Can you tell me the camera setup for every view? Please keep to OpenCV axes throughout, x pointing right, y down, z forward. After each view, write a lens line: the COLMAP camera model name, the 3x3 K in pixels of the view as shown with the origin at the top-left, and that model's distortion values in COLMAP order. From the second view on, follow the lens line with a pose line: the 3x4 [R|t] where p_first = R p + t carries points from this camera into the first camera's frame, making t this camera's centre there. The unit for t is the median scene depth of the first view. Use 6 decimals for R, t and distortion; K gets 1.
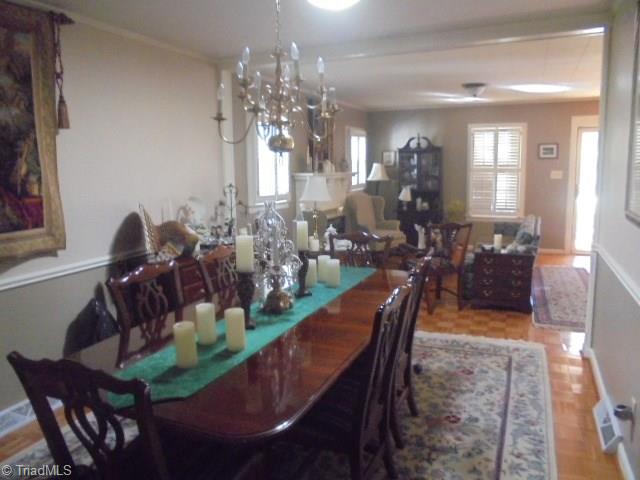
lens RADIAL K [[488.4, 0, 321.1], [0, 488.4, 240.2], [0, 0, 1]] dist [-0.102193, 0.066764]
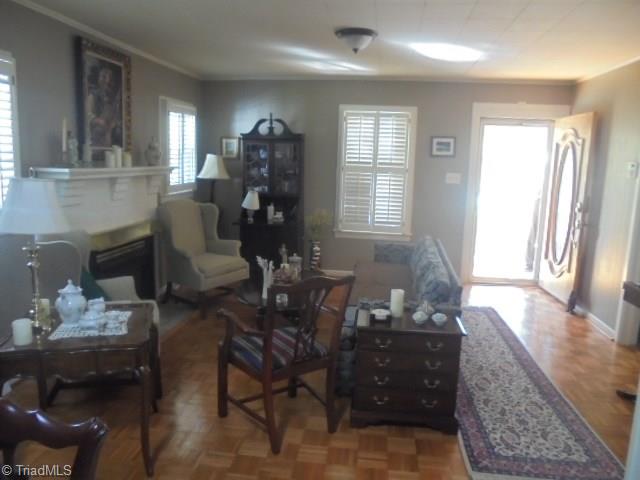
lens RADIAL K [[488.4, 0, 317.9], [0, 488.4, 240.3], [0, 0, 1]] dist [-0.102193, 0.066764]
pose [[0.963900, -0.001541, 0.266262, 0.086442], [-0.003512, 0.999823, 0.018501, -0.054263], [-0.266243, -0.018768, 0.963723, 0.326713]]
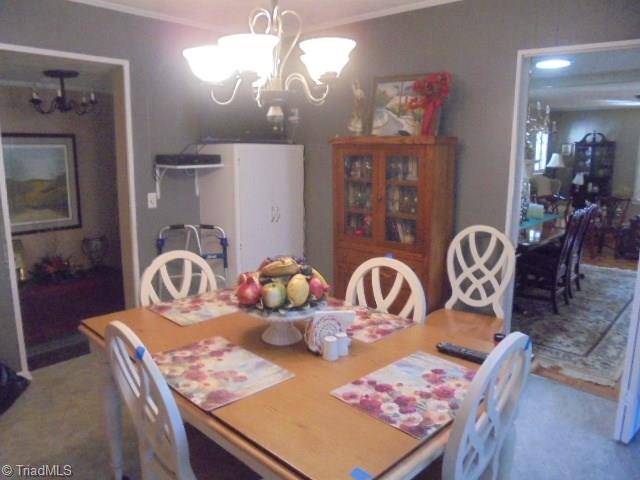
lens RADIAL K [[488.4, 0, 314.0], [0, 488.4, 240.8], [0, 0, 1]] dist [-0.102193, 0.066764]
pose [[0.946776, 0.081042, -0.311525, -0.083451], [-0.070731, 0.996512, 0.044276, 0.062070], [0.314027, -0.019885, 0.949206, -0.405210]]
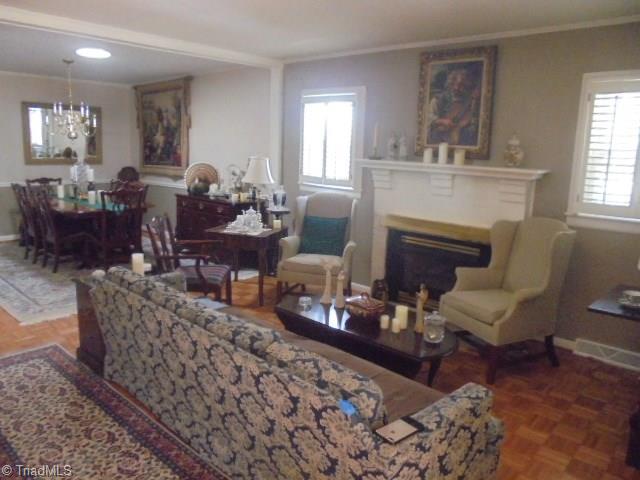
lens RADIAL K [[488.4, 0, 325.4], [0, 488.4, 233.3], [0, 0, 1]] dist [-0.102193, 0.066764]
pose [[-0.331658, 0.180424, -0.925986, 0.606042], [-0.158084, 0.957034, 0.243094, -0.165644], [0.930061, 0.227007, -0.288886, 0.971730]]
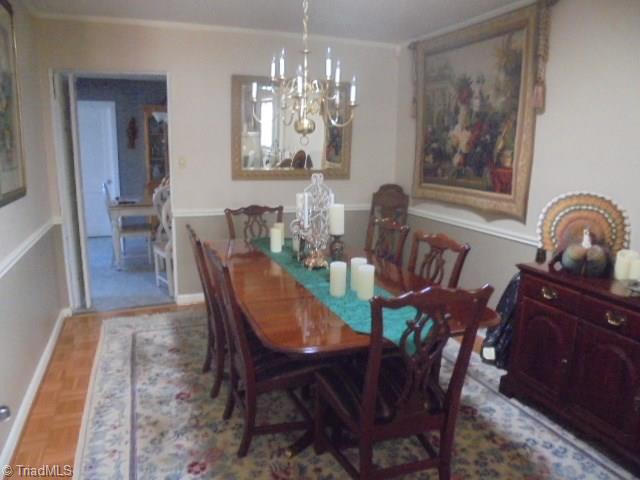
lens RADIAL K [[488.4, 0, 316.8], [0, 488.4, 238.3], [0, 0, 1]] dist [-0.102193, 0.066764]
pose [[-0.721373, 0.143519, -0.677512, 0.229585], [-0.101587, 0.945780, 0.308512, -0.095082], [0.685055, 0.291379, -0.667681, 0.582746]]
